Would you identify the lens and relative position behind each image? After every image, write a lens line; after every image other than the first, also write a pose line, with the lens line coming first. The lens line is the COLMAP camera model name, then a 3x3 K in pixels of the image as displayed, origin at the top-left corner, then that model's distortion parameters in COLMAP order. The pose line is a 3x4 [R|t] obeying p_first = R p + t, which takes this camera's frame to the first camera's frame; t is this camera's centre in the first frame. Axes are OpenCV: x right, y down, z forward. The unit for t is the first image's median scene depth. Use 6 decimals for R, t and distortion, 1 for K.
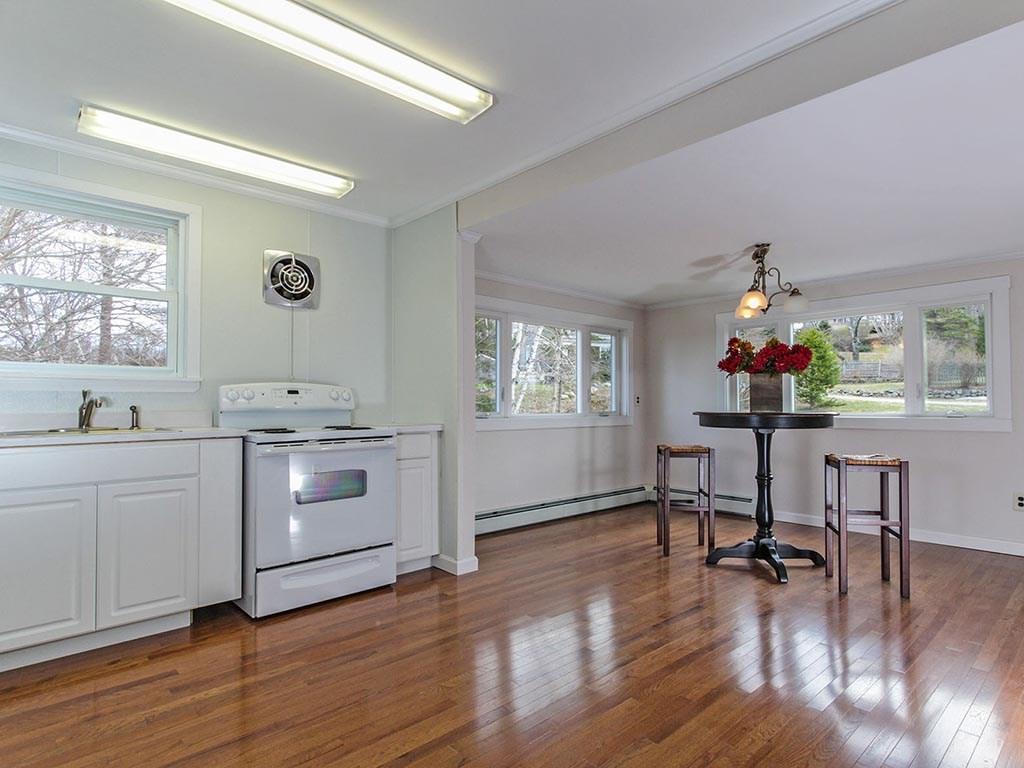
lens RADIAL K [[555.7, 0, 514.2], [0, 555.7, 389.4], [0, 0, 1]] dist [0.000024, 0.000022]
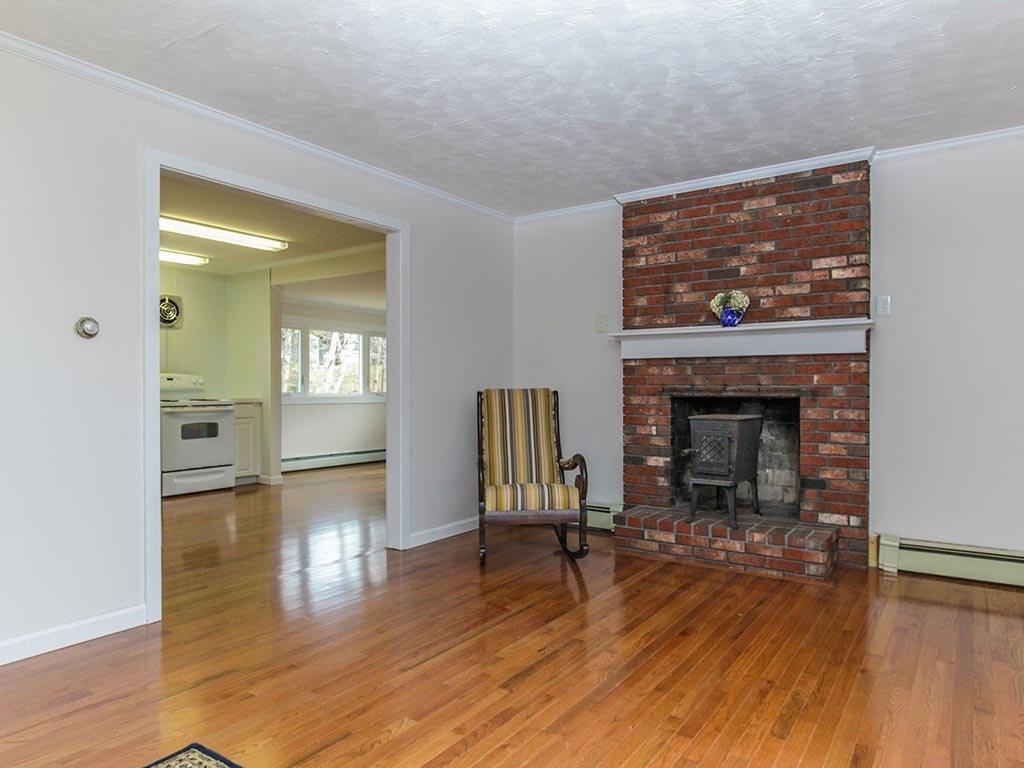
lens RADIAL K [[677.9, 0, 507.3], [0, 677.9, 387.3], [0, 0, 1]] dist [-0.006461, -0.000630]
pose [[0.970951, 0.001045, 0.239275, 0.104069], [-0.007501, 0.999632, 0.026076, -0.029646], [-0.239160, -0.027113, 0.970602, -1.179928]]
